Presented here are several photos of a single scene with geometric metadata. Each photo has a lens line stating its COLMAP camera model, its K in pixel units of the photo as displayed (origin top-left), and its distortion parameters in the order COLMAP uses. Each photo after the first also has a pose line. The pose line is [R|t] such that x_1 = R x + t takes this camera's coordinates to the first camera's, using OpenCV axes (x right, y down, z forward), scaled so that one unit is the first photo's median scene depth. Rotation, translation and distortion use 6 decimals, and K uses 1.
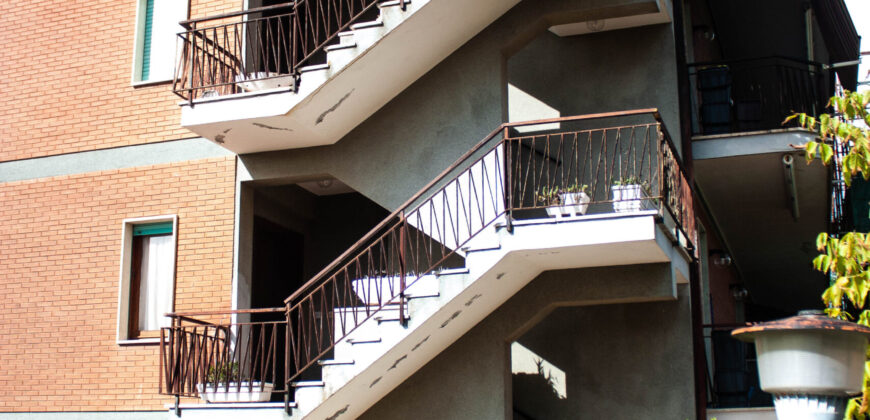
lens RADIAL K [[1088.3, 0, 435.0], [0, 1088.3, 210.0], [0, 0, 1]] dist [-0.148895, 0.003954]
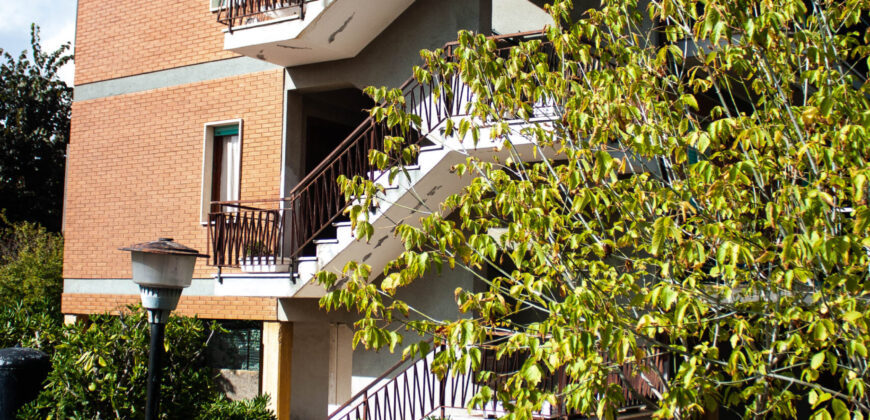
lens RADIAL K [[1088.3, 0, 435.0], [0, 1088.3, 210.0], [0, 0, 1]] dist [-0.148895, 0.003954]
pose [[0.966006, 0.000542, -0.258519, 0.293816], [0.031643, 0.992231, 0.120320, -0.034273], [0.256576, -0.124410, 0.958484, -0.129199]]
